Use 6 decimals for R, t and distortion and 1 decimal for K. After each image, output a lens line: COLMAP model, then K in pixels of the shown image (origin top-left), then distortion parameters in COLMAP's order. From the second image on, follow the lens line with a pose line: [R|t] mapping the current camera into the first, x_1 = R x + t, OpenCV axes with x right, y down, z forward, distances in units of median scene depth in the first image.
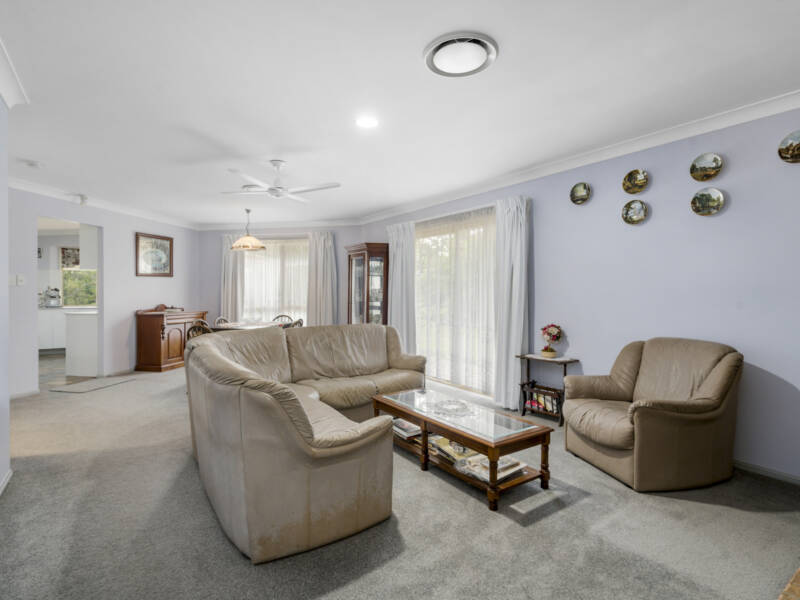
lens RADIAL K [[417.6, 0, 400.2], [0, 417.6, 295.2], [0, 0, 1]] dist [0.006067, 0.001643]
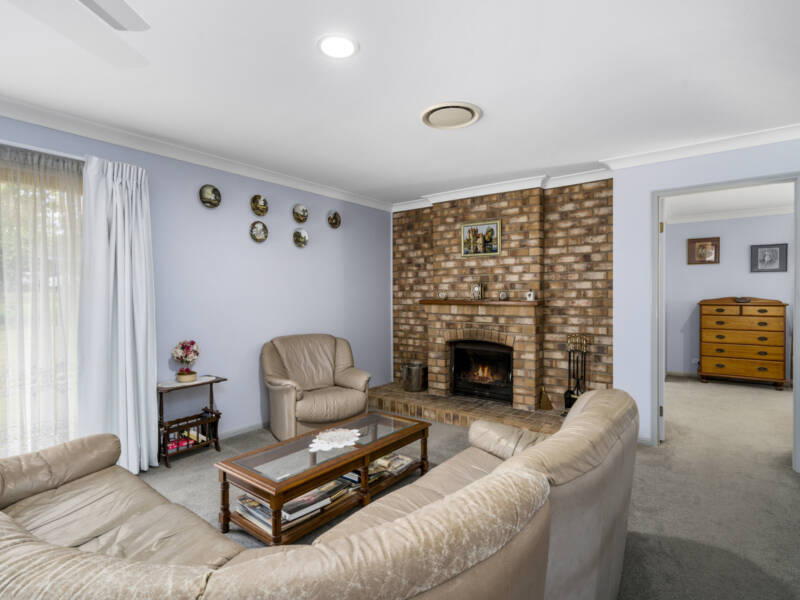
lens RADIAL K [[417.6, 0, 393.4], [0, 417.6, 295.9], [0, 0, 1]] dist [0.006067, 0.001643]
pose [[-0.304213, -0.012233, 0.952525, -0.648169], [0.004600, 0.999887, 0.014310, -0.036762], [-0.952593, 0.008734, -0.304122, 0.998726]]
